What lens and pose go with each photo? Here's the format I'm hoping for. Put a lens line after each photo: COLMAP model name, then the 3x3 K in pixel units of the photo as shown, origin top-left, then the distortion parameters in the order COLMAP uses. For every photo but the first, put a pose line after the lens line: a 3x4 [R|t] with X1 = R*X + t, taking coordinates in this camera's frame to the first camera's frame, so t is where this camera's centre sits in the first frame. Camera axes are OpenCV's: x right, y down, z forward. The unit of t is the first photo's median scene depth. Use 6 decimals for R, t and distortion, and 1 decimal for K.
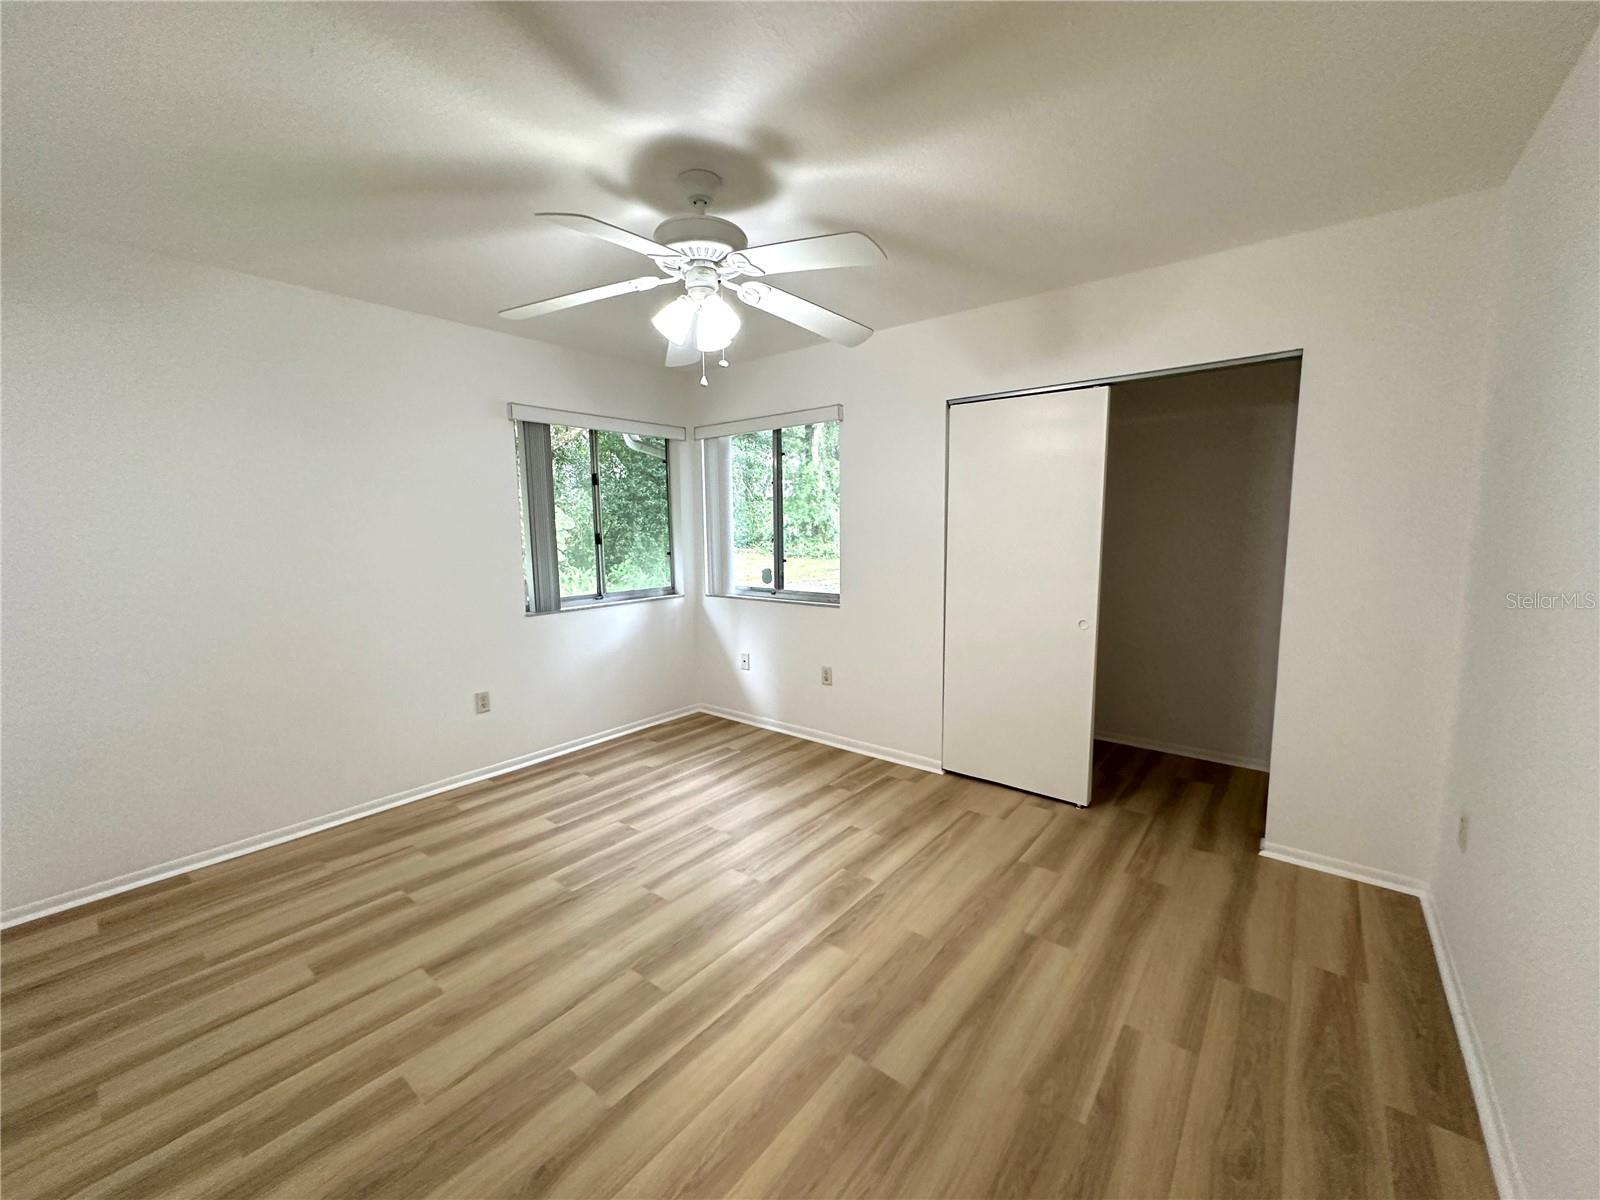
lens RADIAL K [[638.1, 0, 793.0], [0, 638.1, 604.5], [0, 0, 1]] dist [-0.002014, 0.000785]
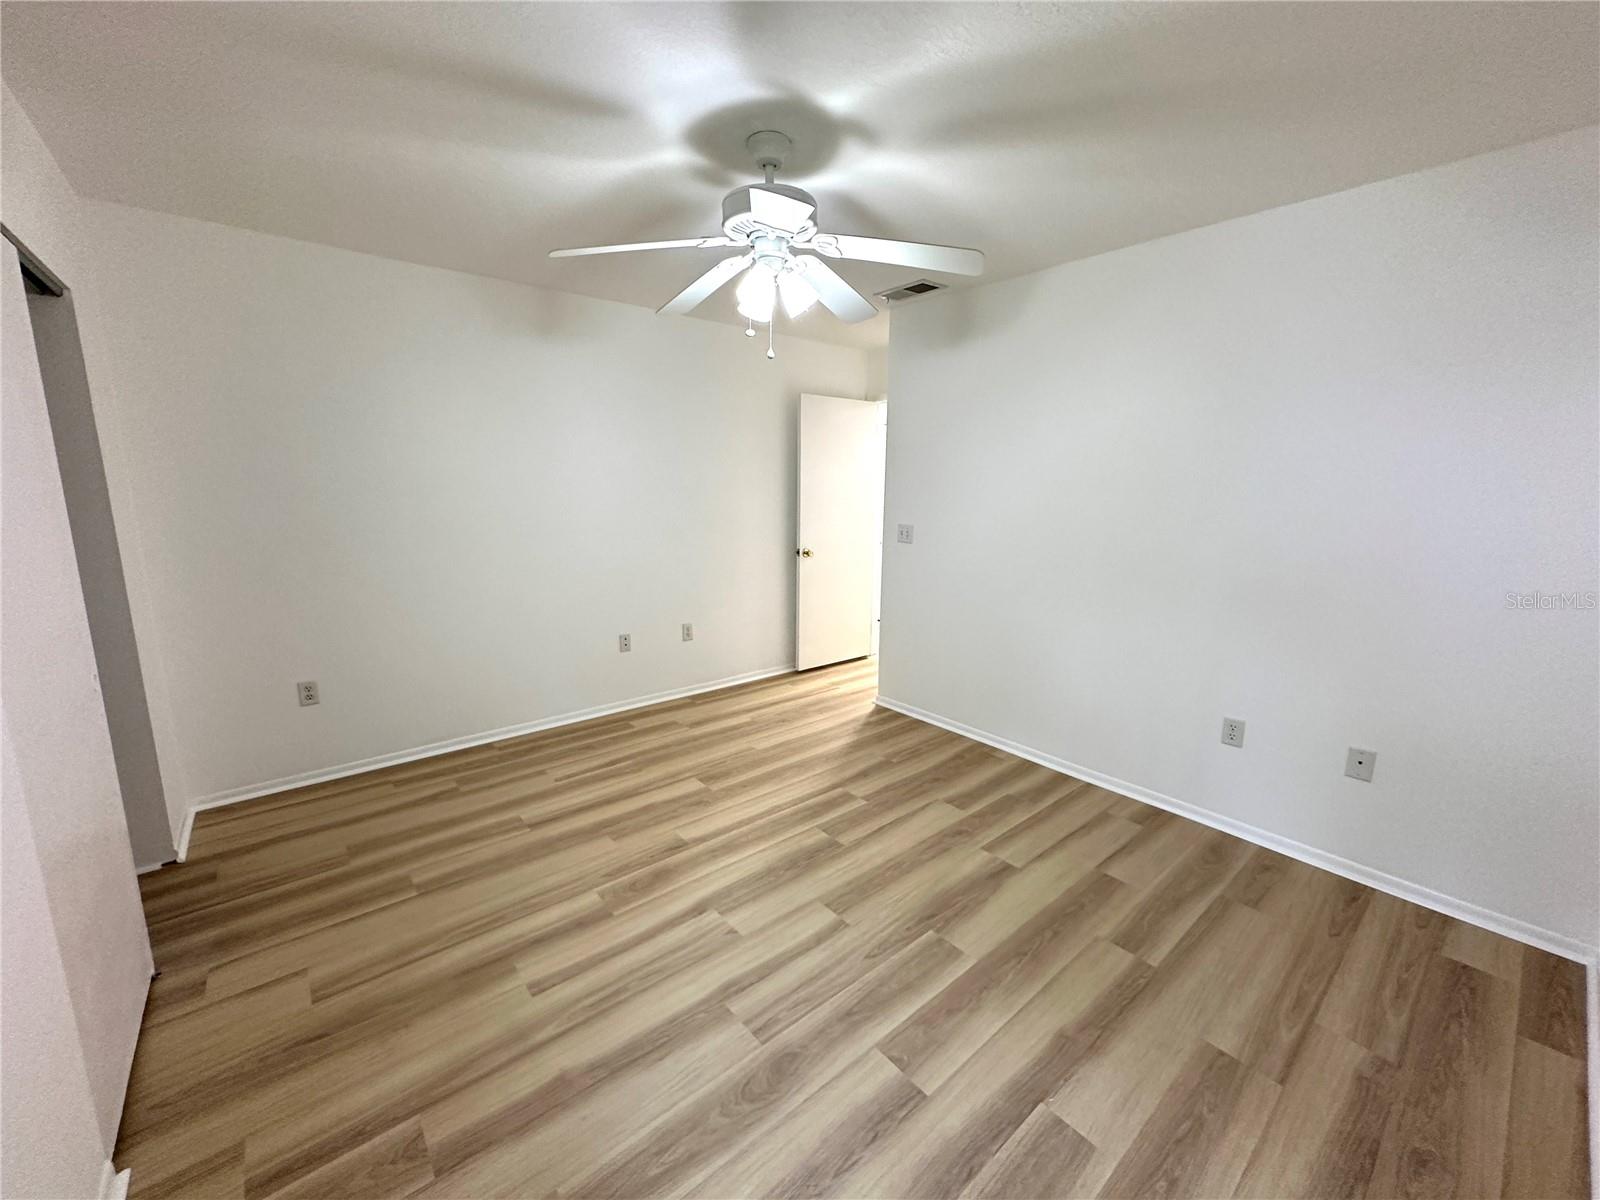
lens RADIAL K [[638.1, 0, 804.3], [0, 638.1, 598.0], [0, 0, 1]] dist [-0.002014, 0.000785]
pose [[-0.983864, -0.031646, 0.176098, -0.327399], [0.023033, 0.953641, 0.300063, -0.246457], [-0.177430, 0.299278, -0.937524, 1.765199]]
